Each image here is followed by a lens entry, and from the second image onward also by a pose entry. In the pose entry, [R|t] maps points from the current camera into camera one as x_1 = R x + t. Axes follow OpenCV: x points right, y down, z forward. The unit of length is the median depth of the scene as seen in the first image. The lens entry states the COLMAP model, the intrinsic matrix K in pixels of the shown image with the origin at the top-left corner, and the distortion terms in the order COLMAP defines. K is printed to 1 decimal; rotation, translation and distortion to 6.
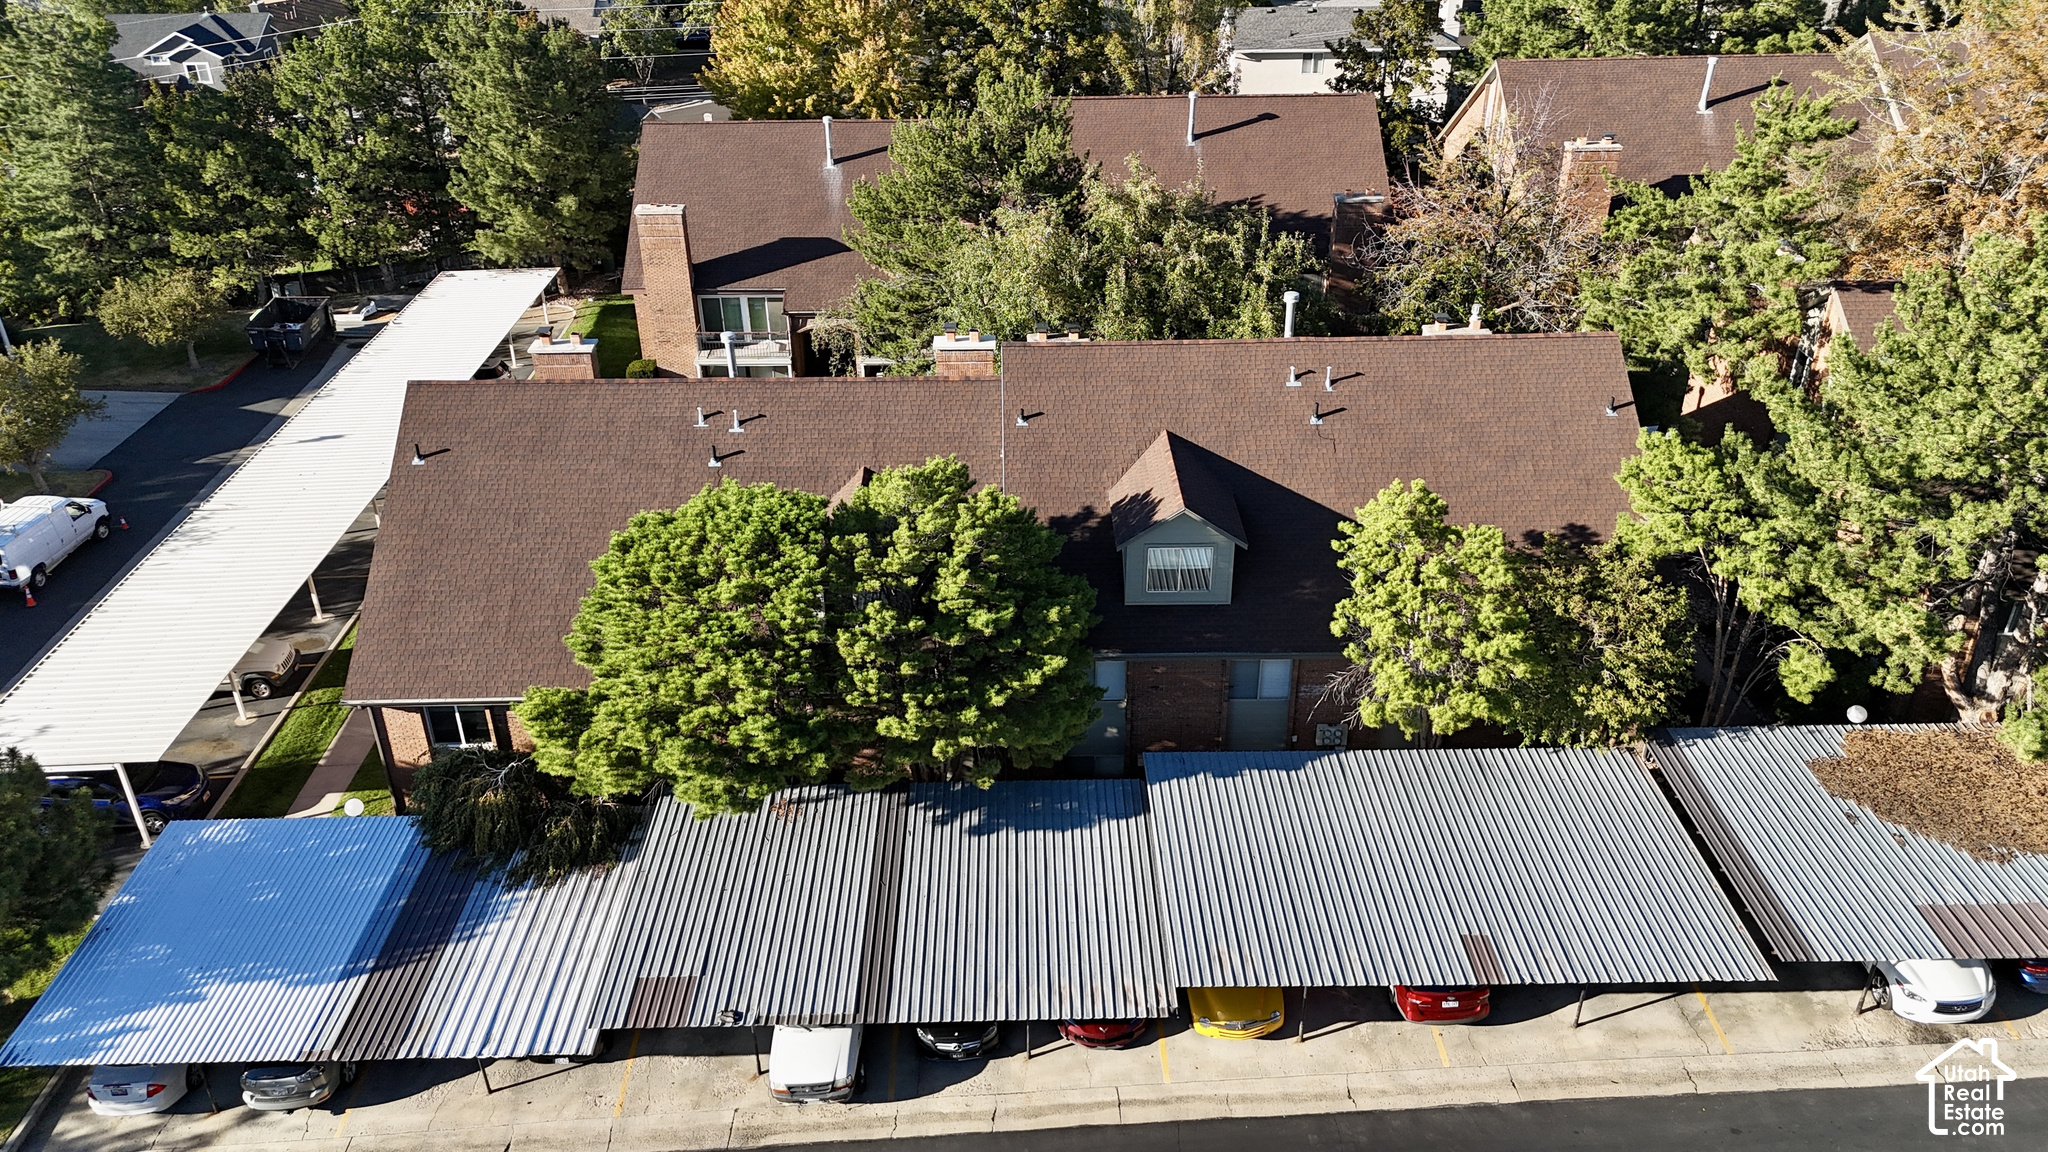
lens RADIAL K [[1505.1, 0, 1024.0], [0, 1505.1, 576.0], [0, 0, 1]] dist [0.091775, -0.103237]
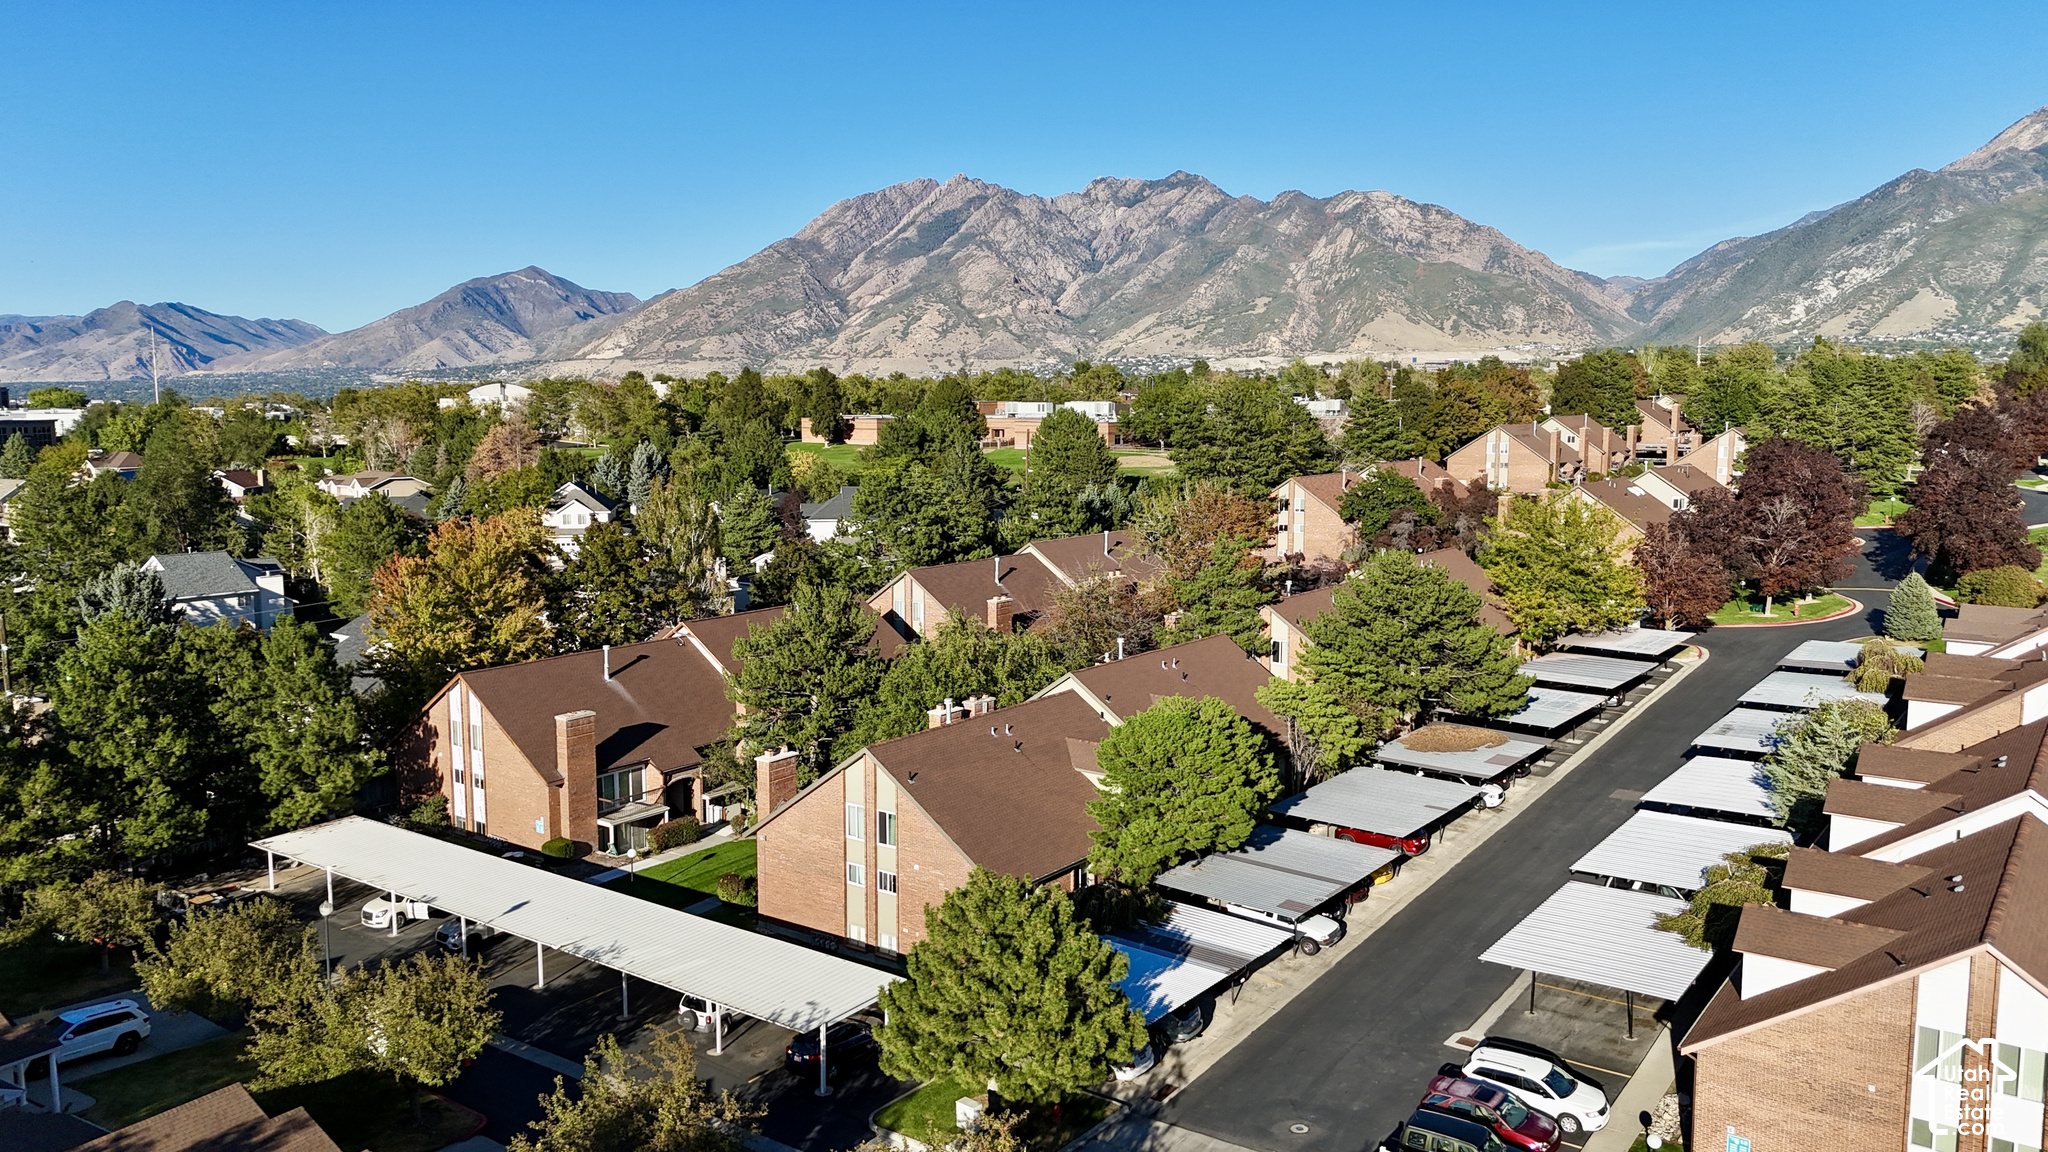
lens RADIAL K [[1507.2, 0, 1024.0], [0, 1507.2, 576.0], [0, 0, 1]] dist [0.189198, -0.447899]
pose [[0.598995, -0.082300, 0.796513, -1.621054], [0.382044, 0.903564, -0.193944, 0.089963], [-0.703739, 0.420474, 0.572672, -0.151819]]
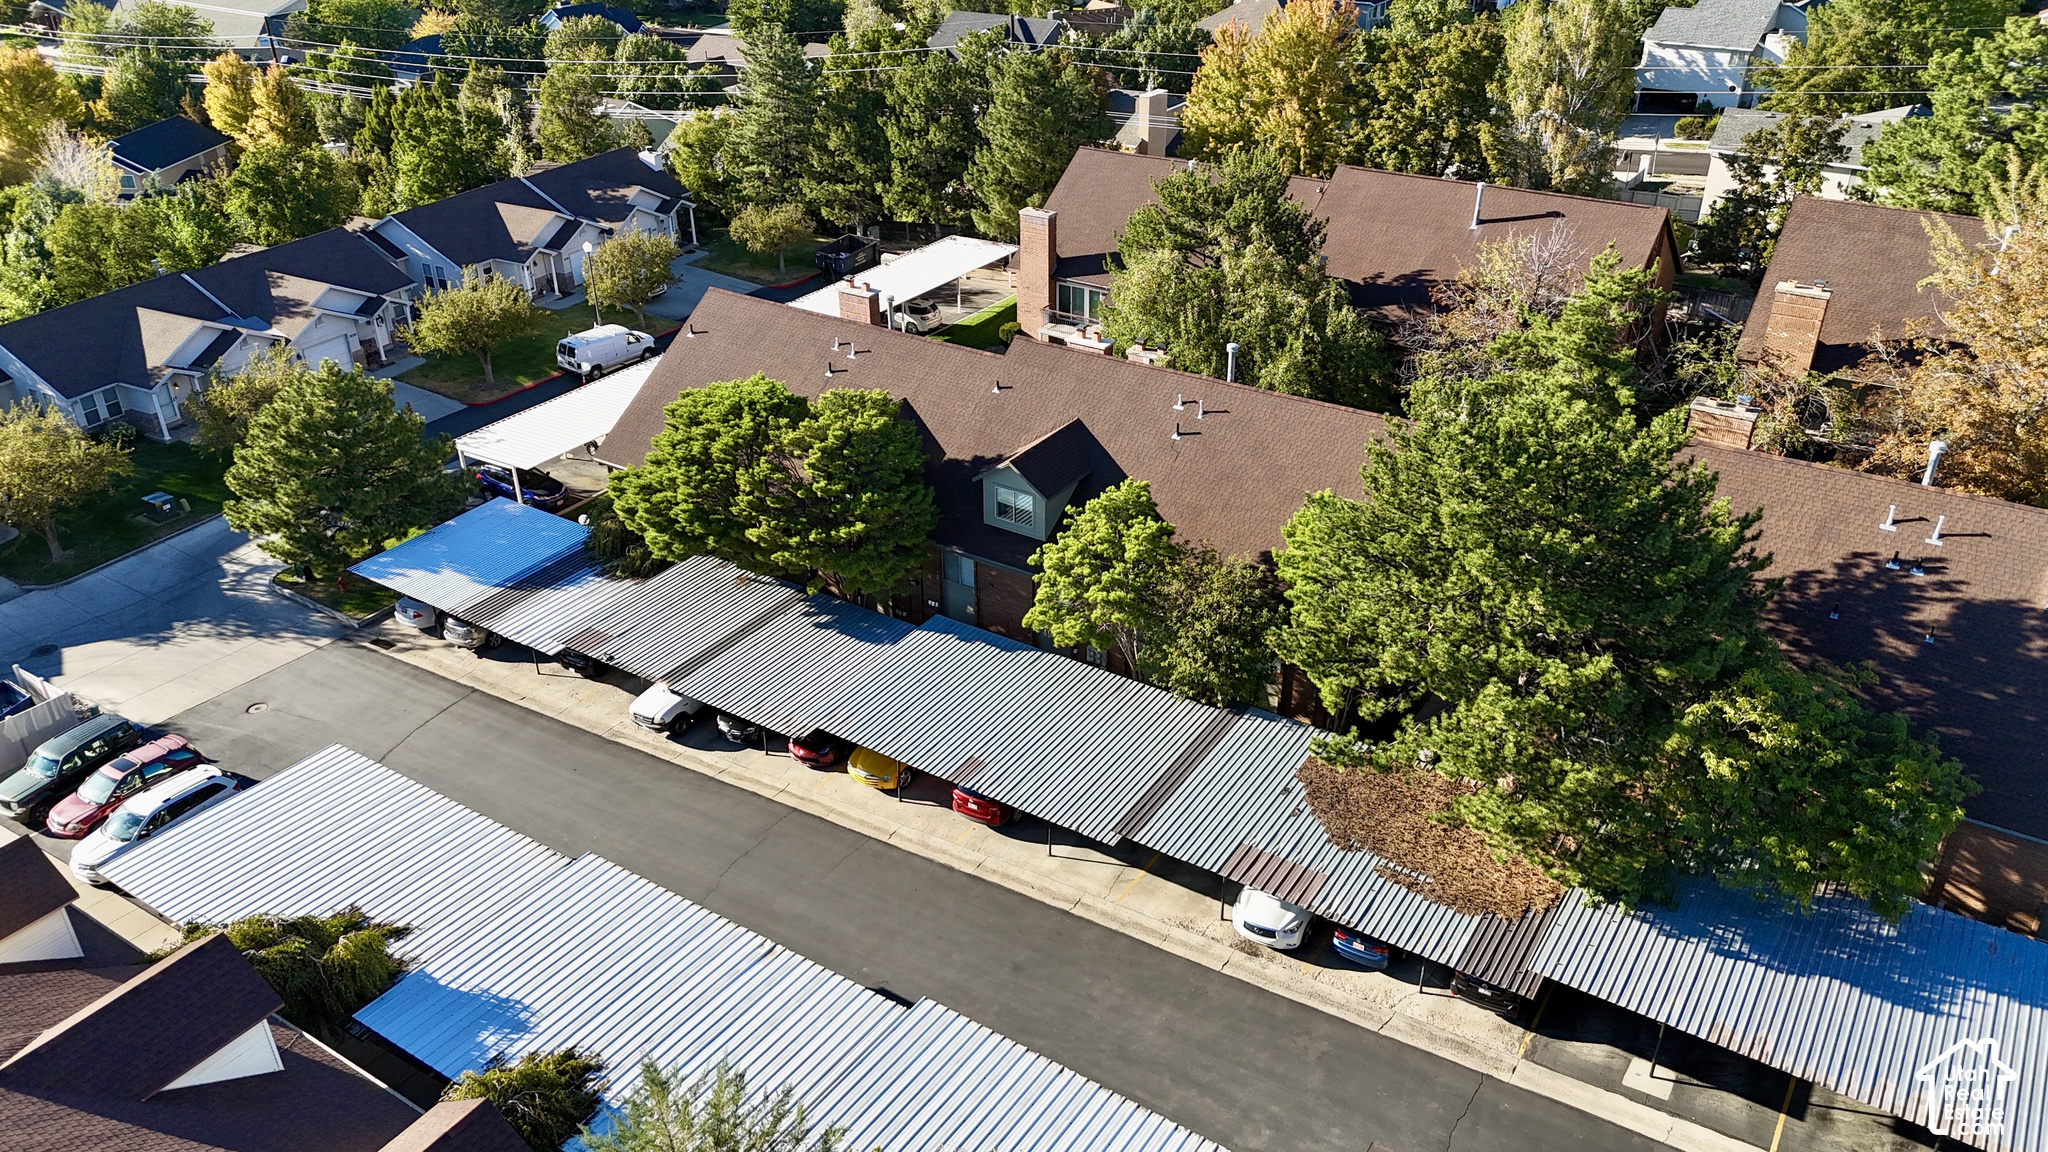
lens RADIAL K [[1505.1, 0, 1024.0], [0, 1505.1, 576.0], [0, 0, 1]] dist [0.091775, -0.103237]
pose [[0.827160, 0.273922, -0.490686, 0.743735], [-0.274424, 0.958859, 0.072674, -0.042562], [0.490405, 0.074543, 0.868301, -0.208396]]
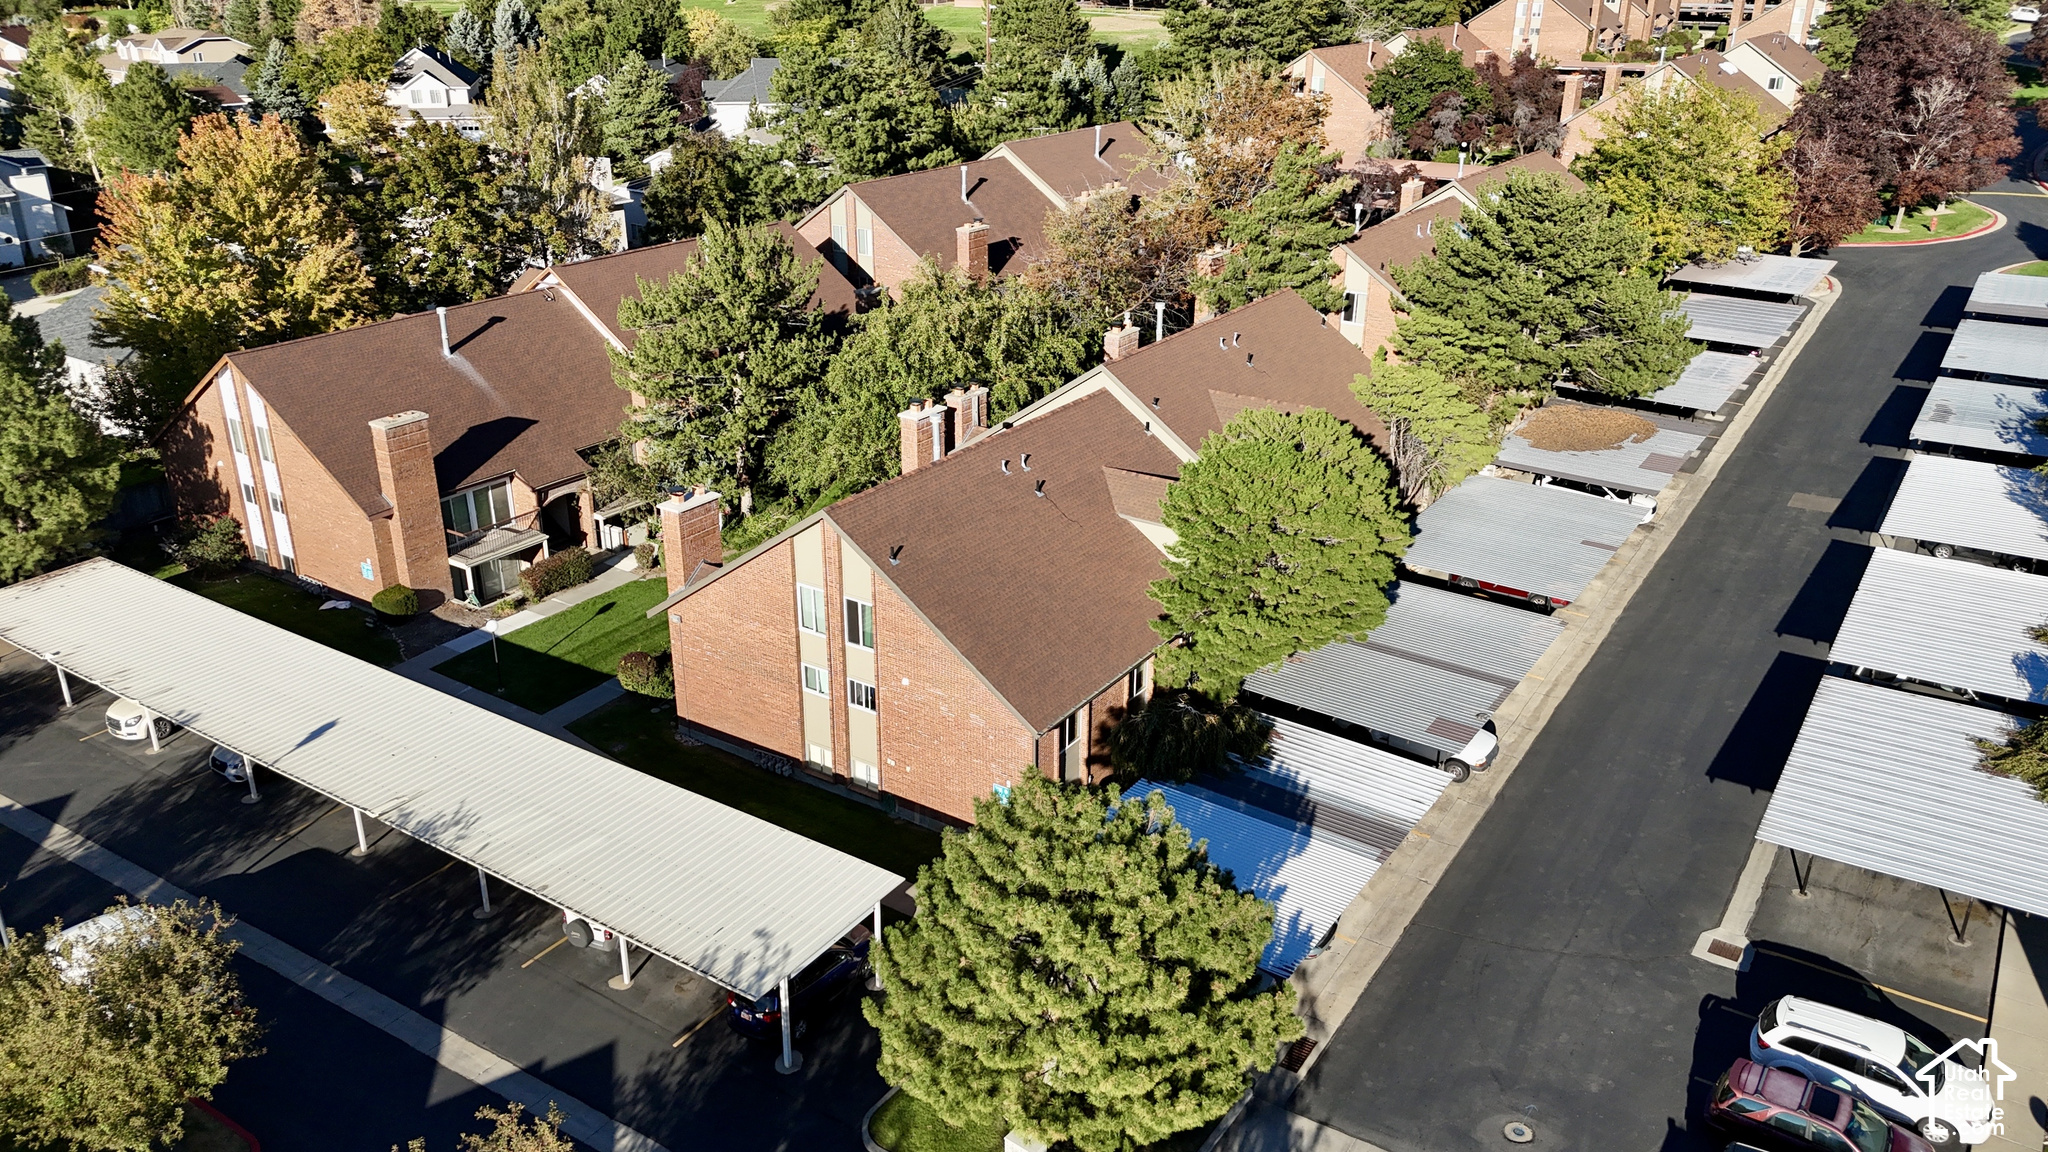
lens RADIAL K [[1505.1, 0, 1024.0], [0, 1505.1, 576.0], [0, 0, 1]] dist [0.091775, -0.103237]
pose [[0.558273, -0.303716, 0.772067, -1.192255], [0.389929, 0.917454, 0.078954, -0.115824], [-0.732316, 0.256973, 0.630617, 0.218745]]
